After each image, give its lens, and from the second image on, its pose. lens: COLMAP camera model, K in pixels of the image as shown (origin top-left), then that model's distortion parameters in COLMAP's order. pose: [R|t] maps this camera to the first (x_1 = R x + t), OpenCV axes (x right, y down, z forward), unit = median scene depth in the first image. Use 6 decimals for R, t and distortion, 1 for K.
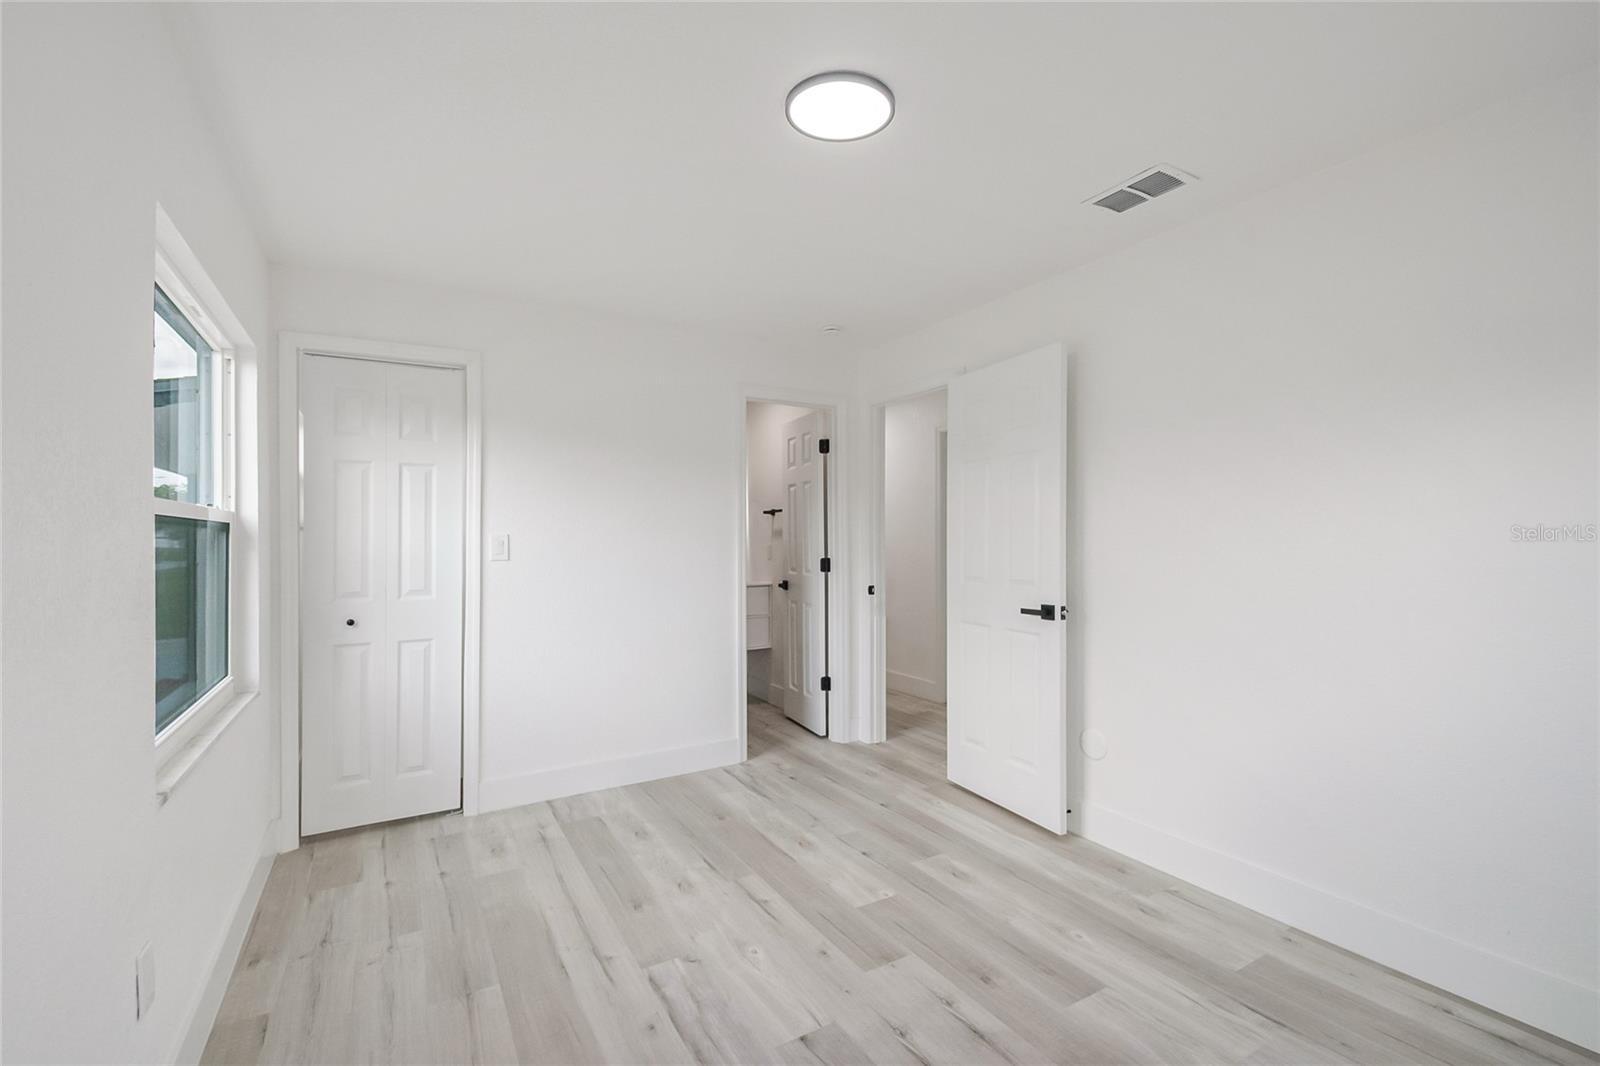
lens RADIAL K [[709.6, 0, 795.9], [0, 709.6, 539.9], [0, 0, 1]] dist [0.000887, -0.007665]
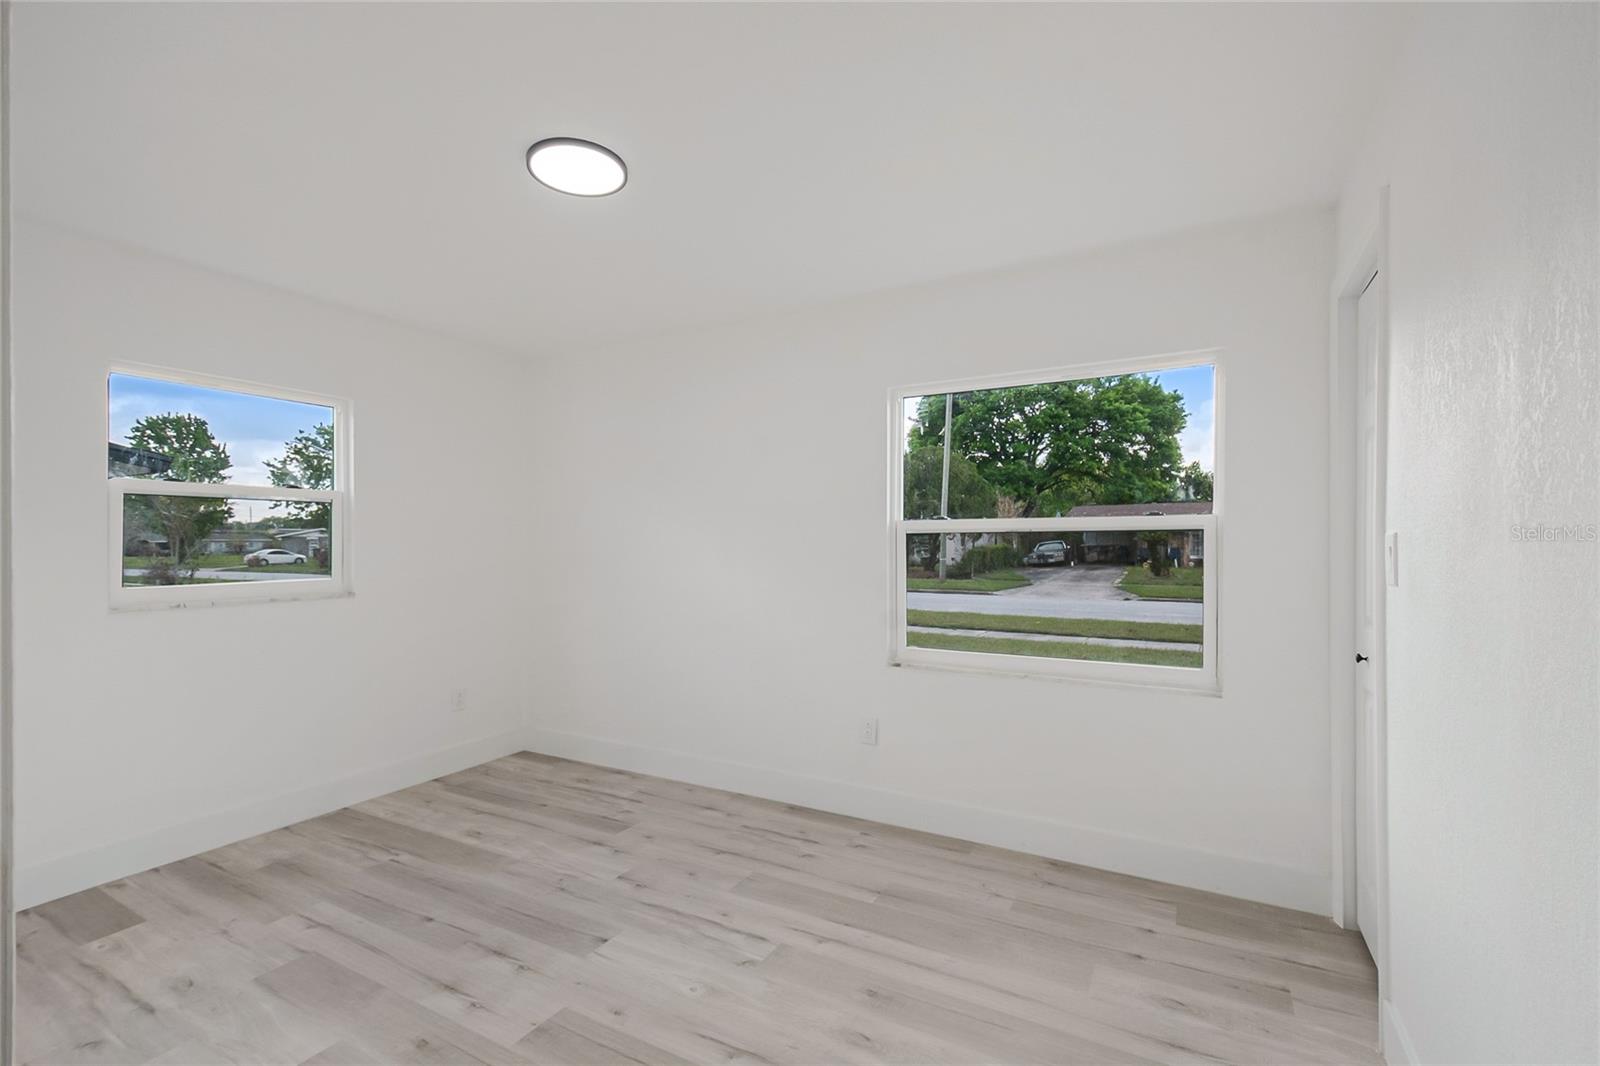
lens RADIAL K [[709.6, 0, 791.9], [0, 709.6, 538.9], [0, 0, 1]] dist [0.000887, -0.007665]
pose [[-0.868165, 0.007461, -0.496220, 0.285531], [0.013007, 0.999886, -0.007723, 0.007512], [0.496106, -0.013159, -0.868162, 1.899649]]
